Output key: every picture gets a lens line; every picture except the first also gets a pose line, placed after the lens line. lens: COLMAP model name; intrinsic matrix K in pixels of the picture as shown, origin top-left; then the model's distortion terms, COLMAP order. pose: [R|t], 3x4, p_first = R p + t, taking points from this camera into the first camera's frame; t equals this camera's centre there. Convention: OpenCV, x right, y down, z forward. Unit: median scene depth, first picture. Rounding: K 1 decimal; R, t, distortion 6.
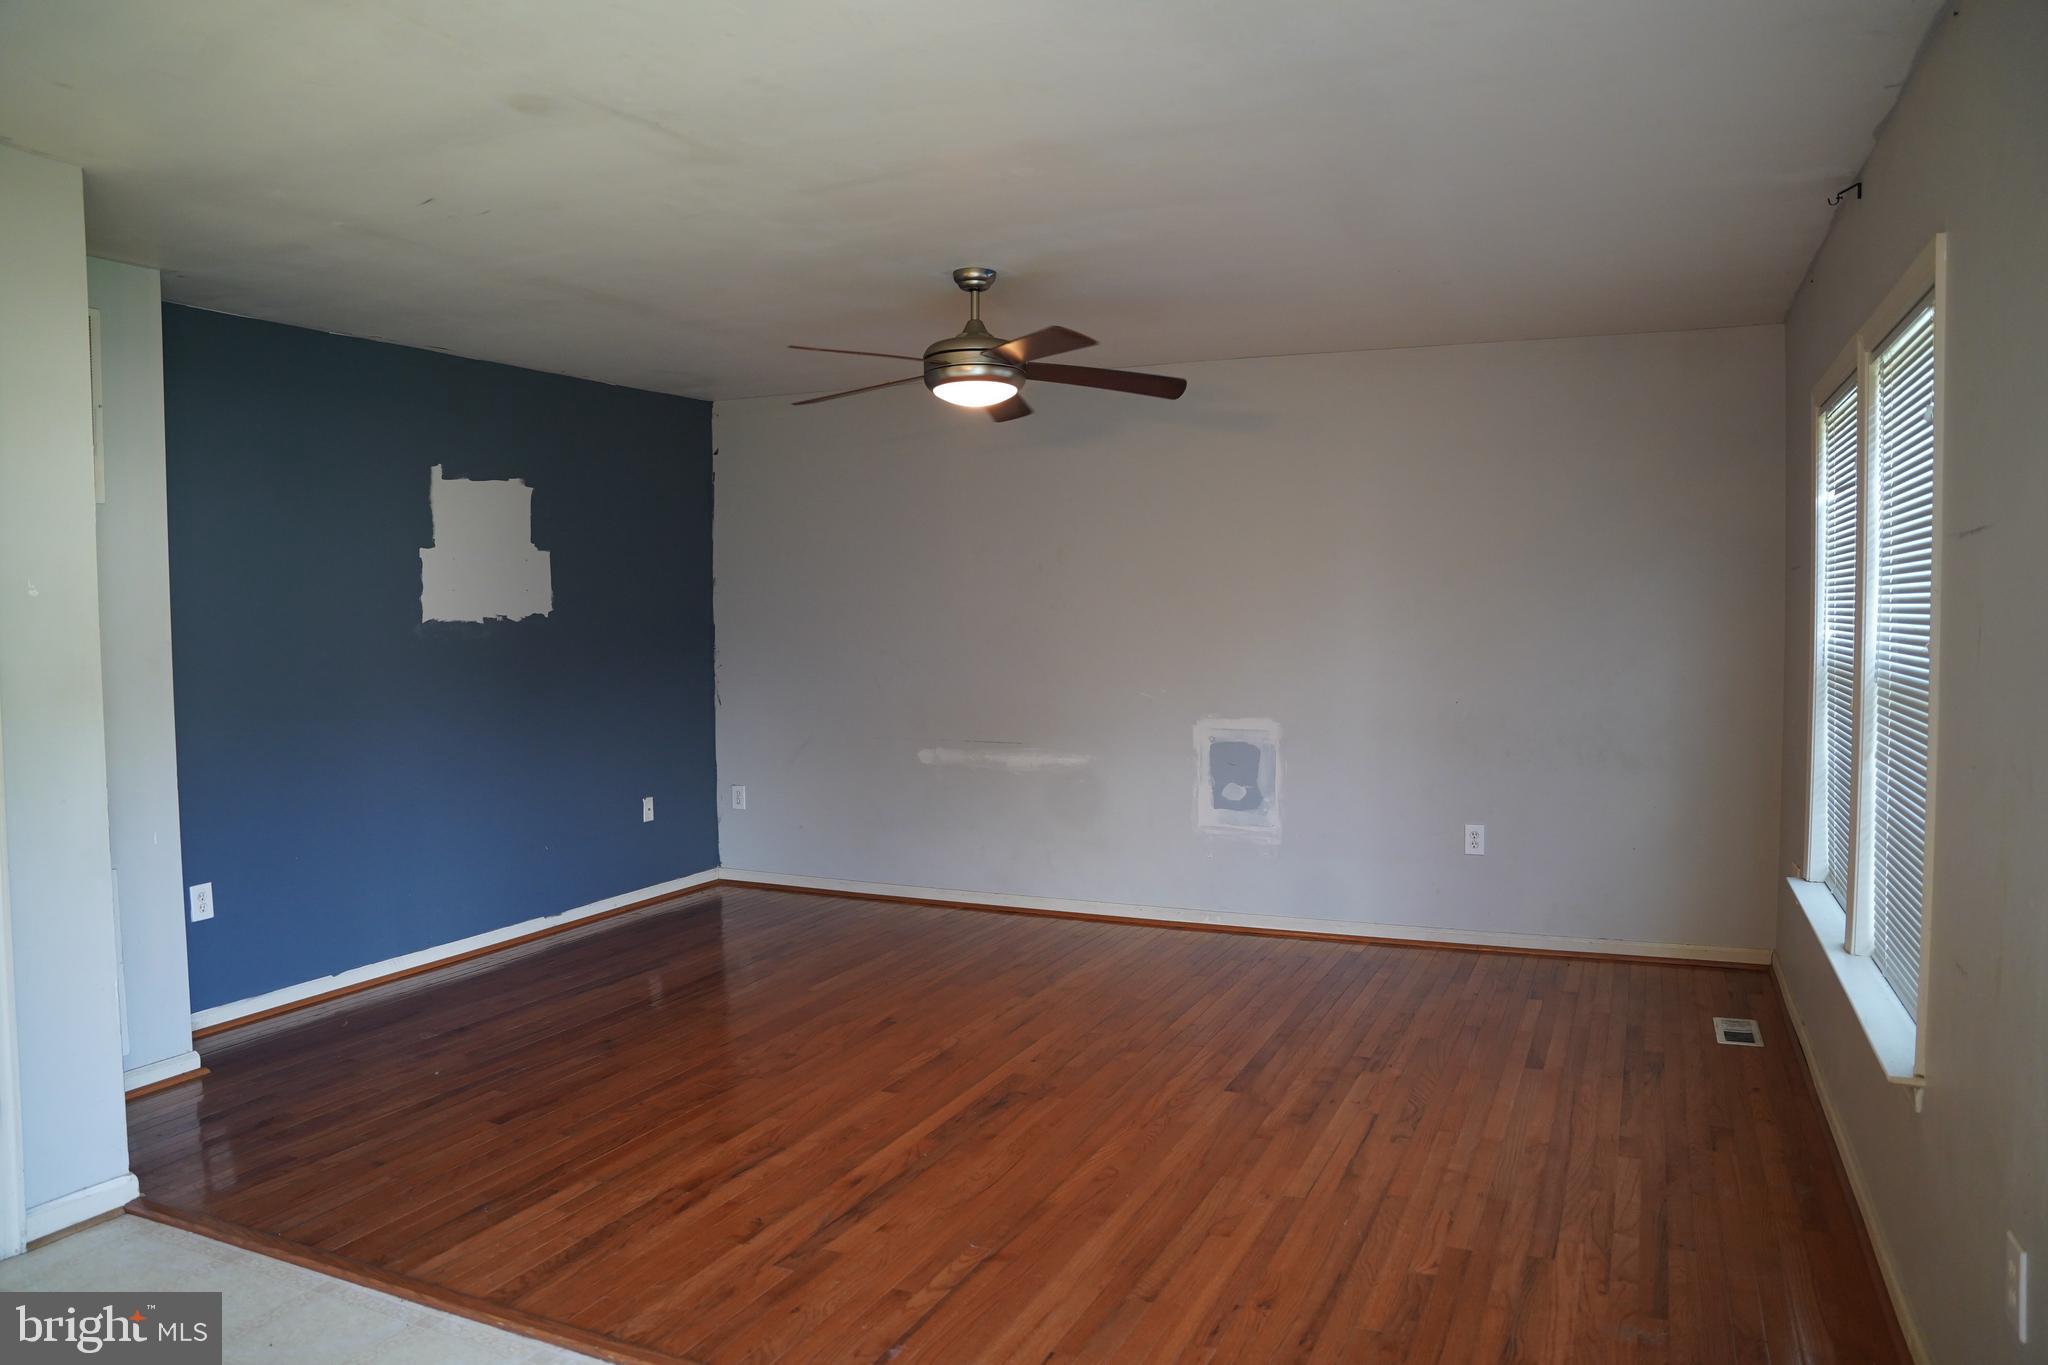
lens RADIAL K [[1404.5, 0, 1024.0], [0, 1404.5, 682.5], [0, 0, 1]] dist [-0.184031, 0.130134]
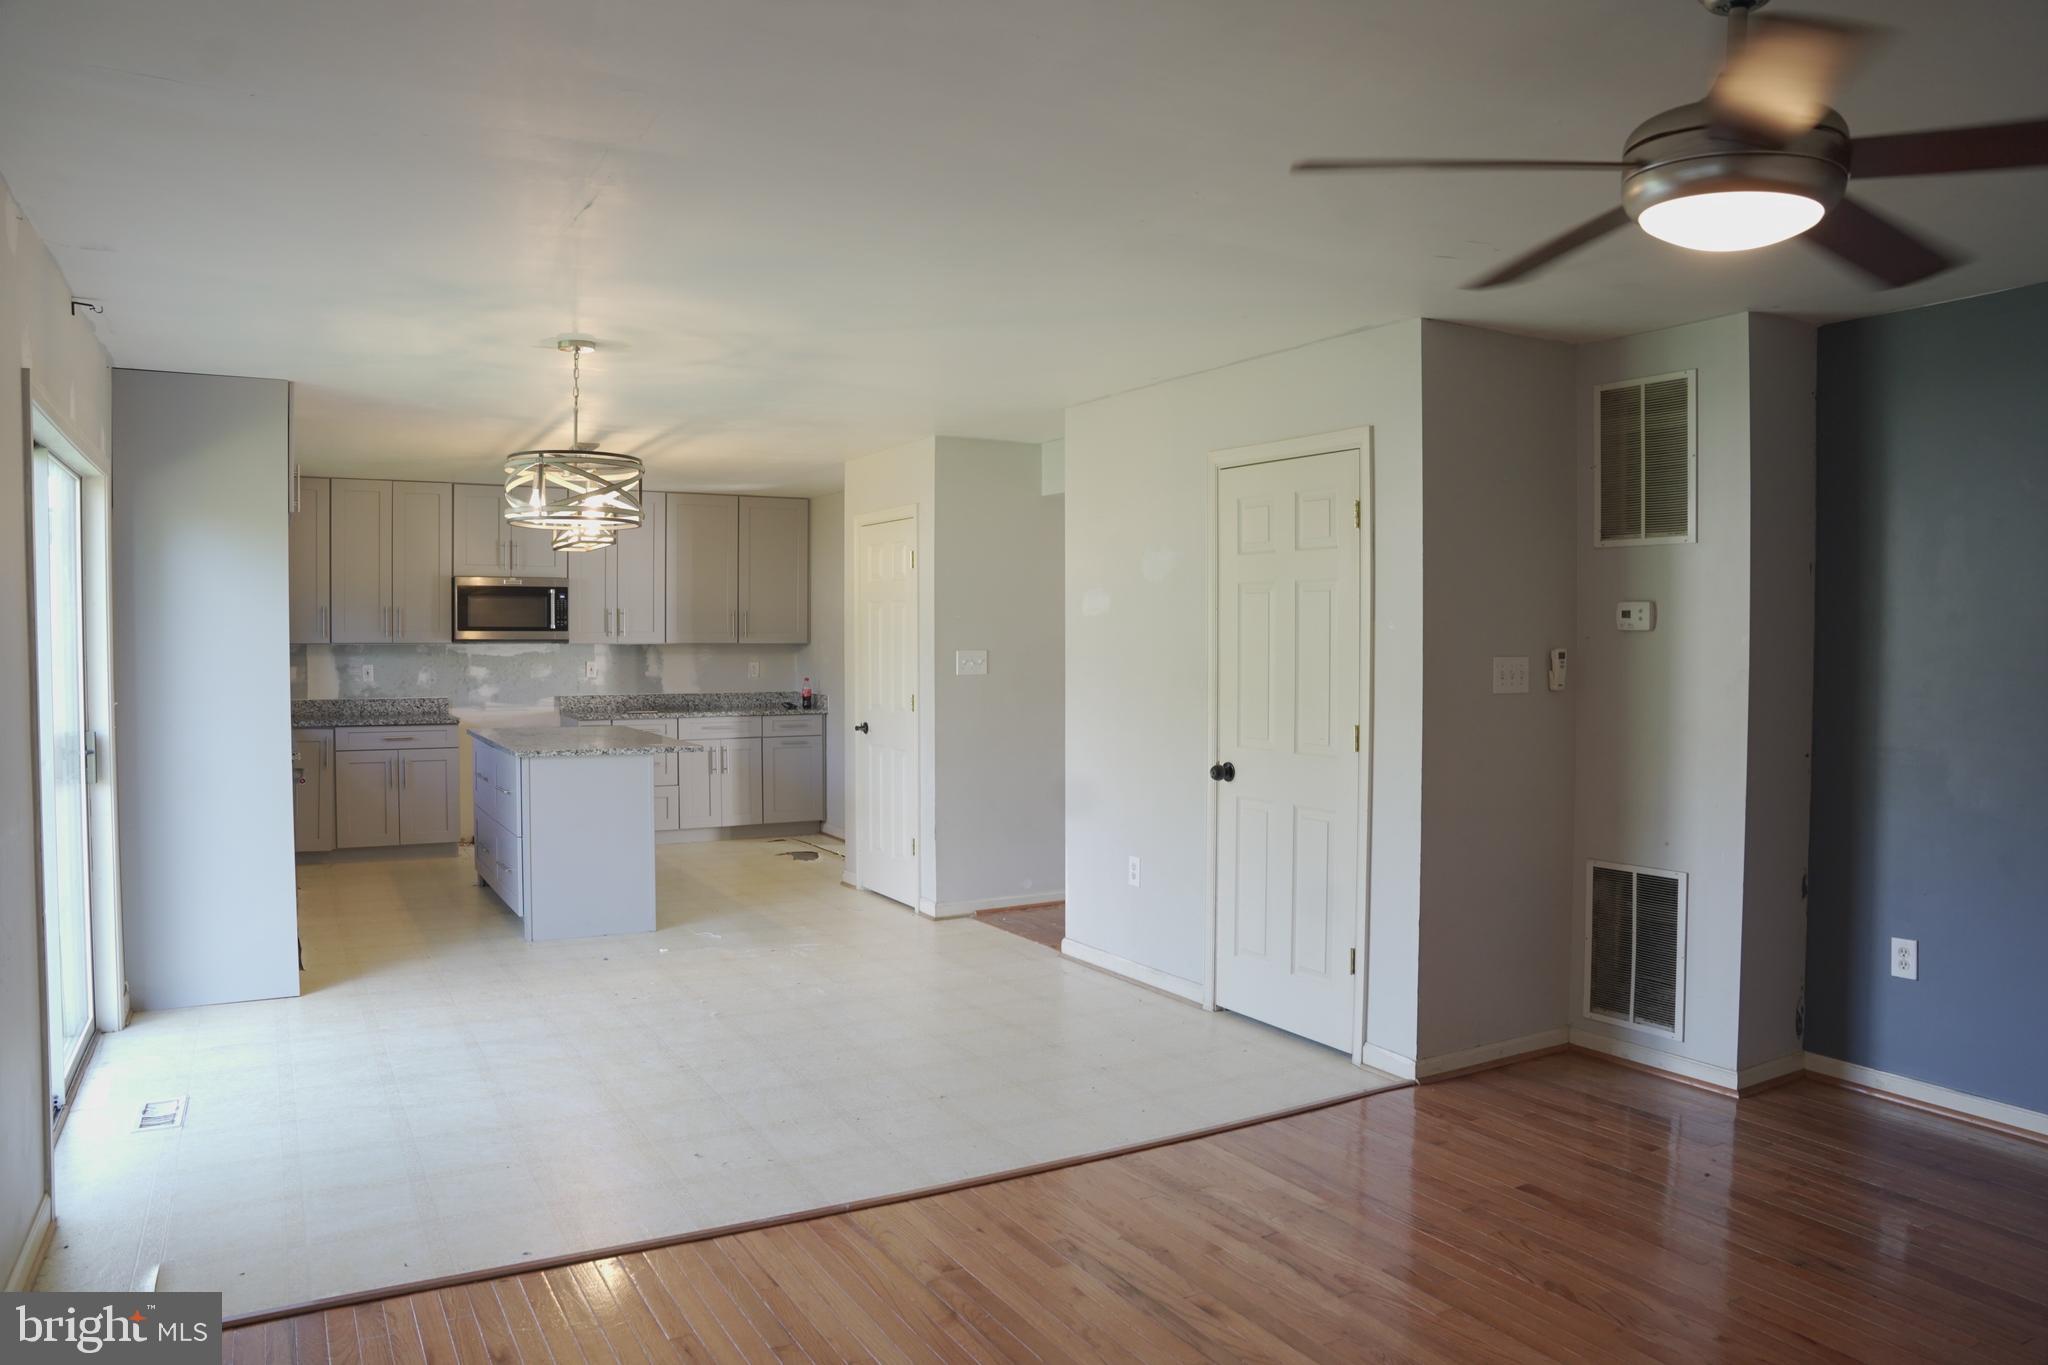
lens RADIAL K [[1404.8, 0, 1020.5], [0, 1404.8, 684.9], [0, 0, 1]] dist [-0.182026, 0.128095]
pose [[-0.587380, 0.036862, -0.808472, 0.631562], [-0.043015, 0.996128, 0.076670, -0.089680], [0.808168, 0.079811, -0.583520, 1.391827]]
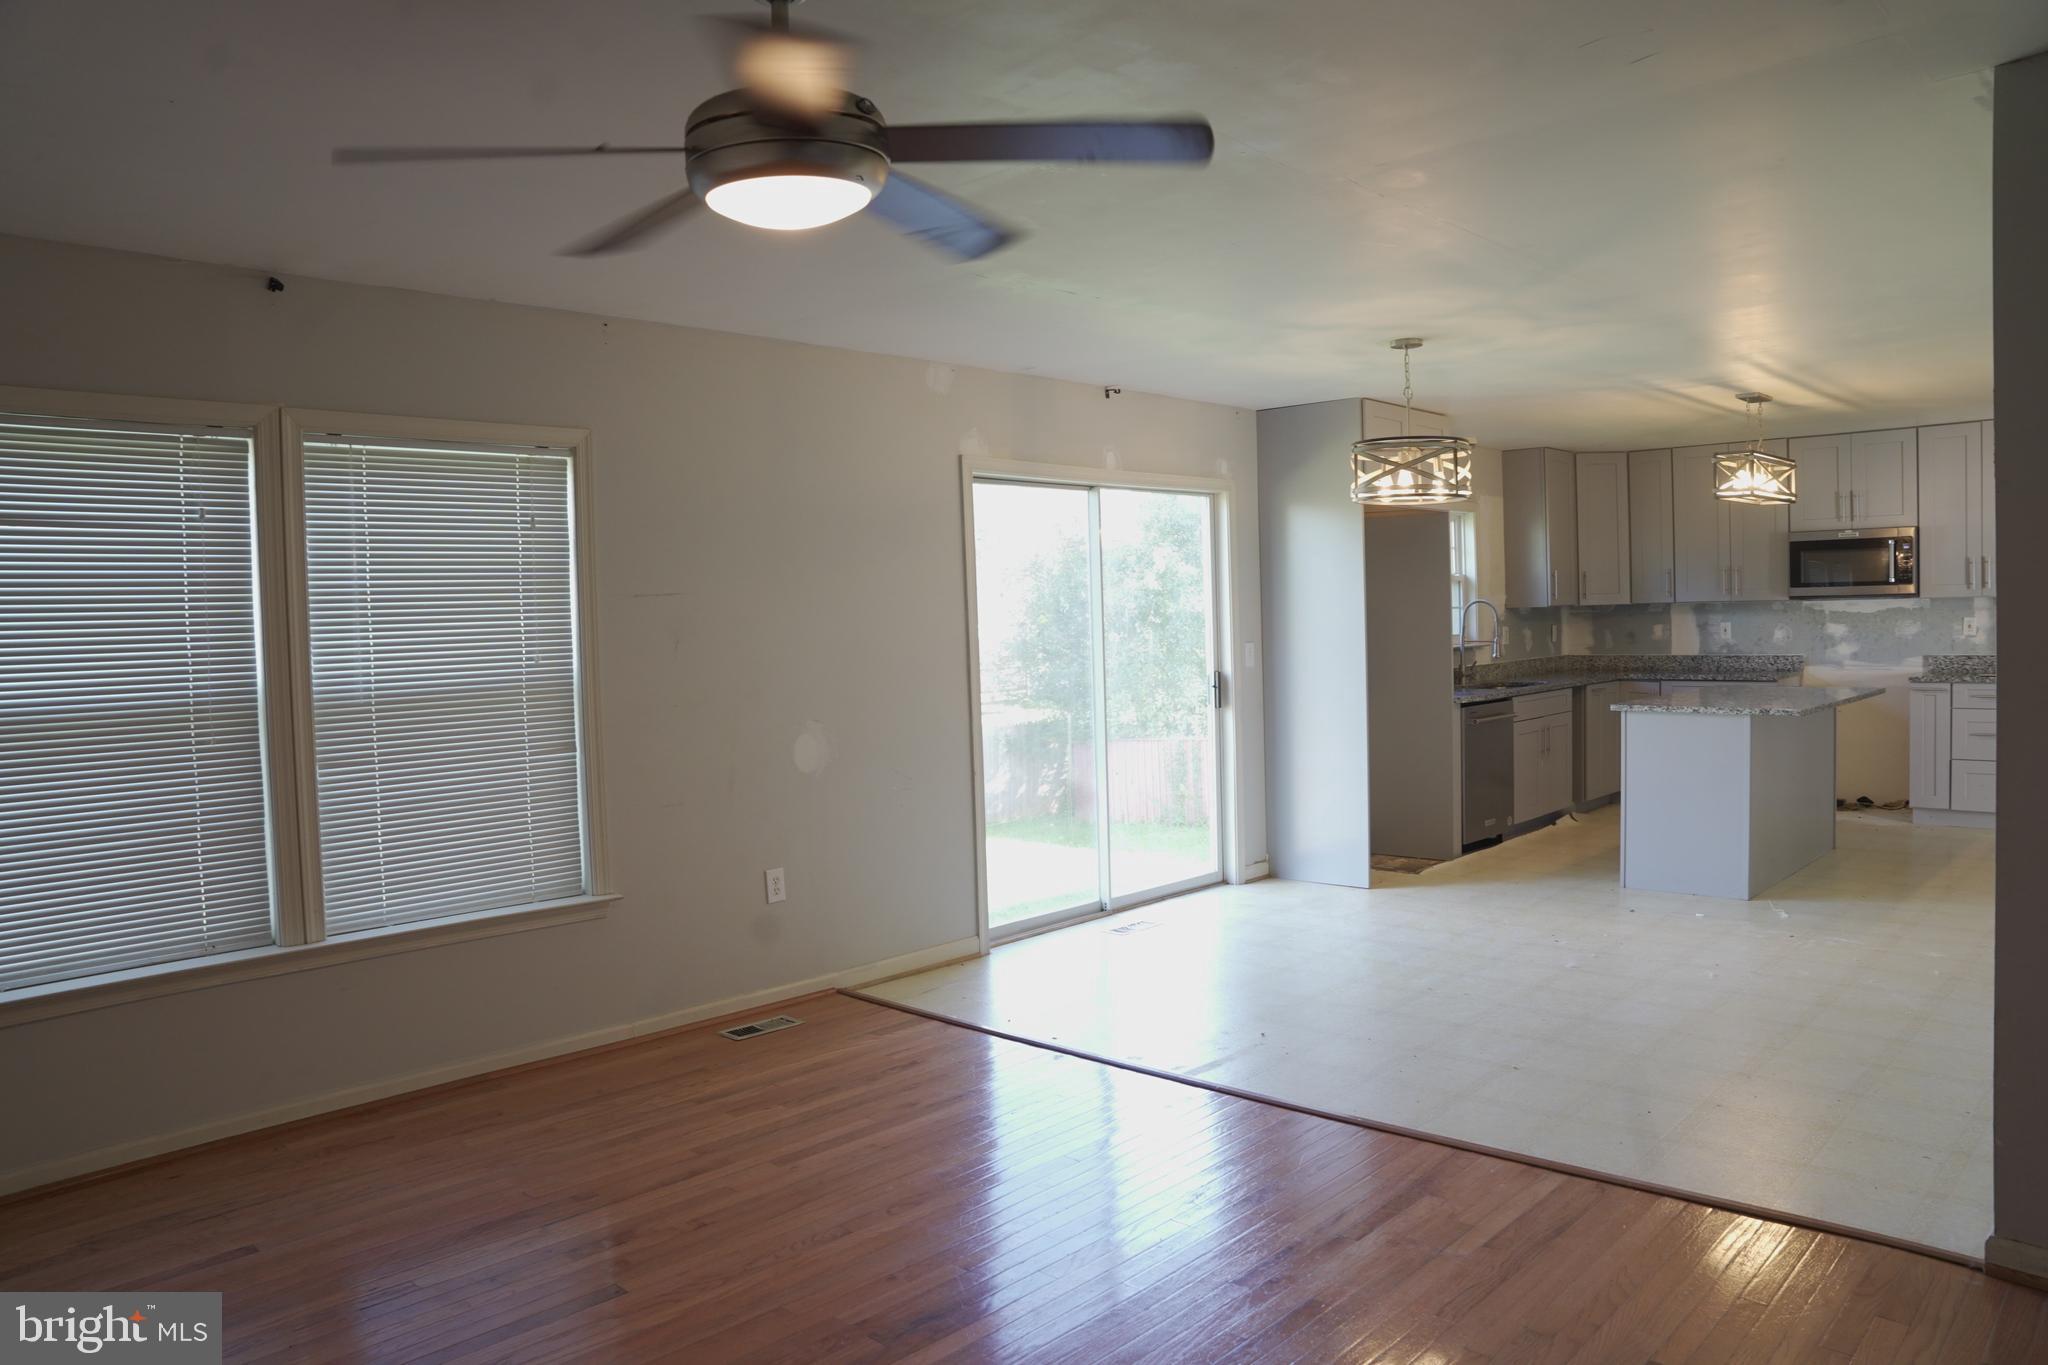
lens RADIAL K [[1404.5, 0, 1024.0], [0, 1404.5, 682.5], [0, 0, 1]] dist [-0.184031, 0.130134]
pose [[-0.942438, 0.023219, 0.333575, -0.357549], [0.058790, 0.993552, 0.096939, -0.099246], [-0.329173, 0.110970, -0.937726, 1.879540]]
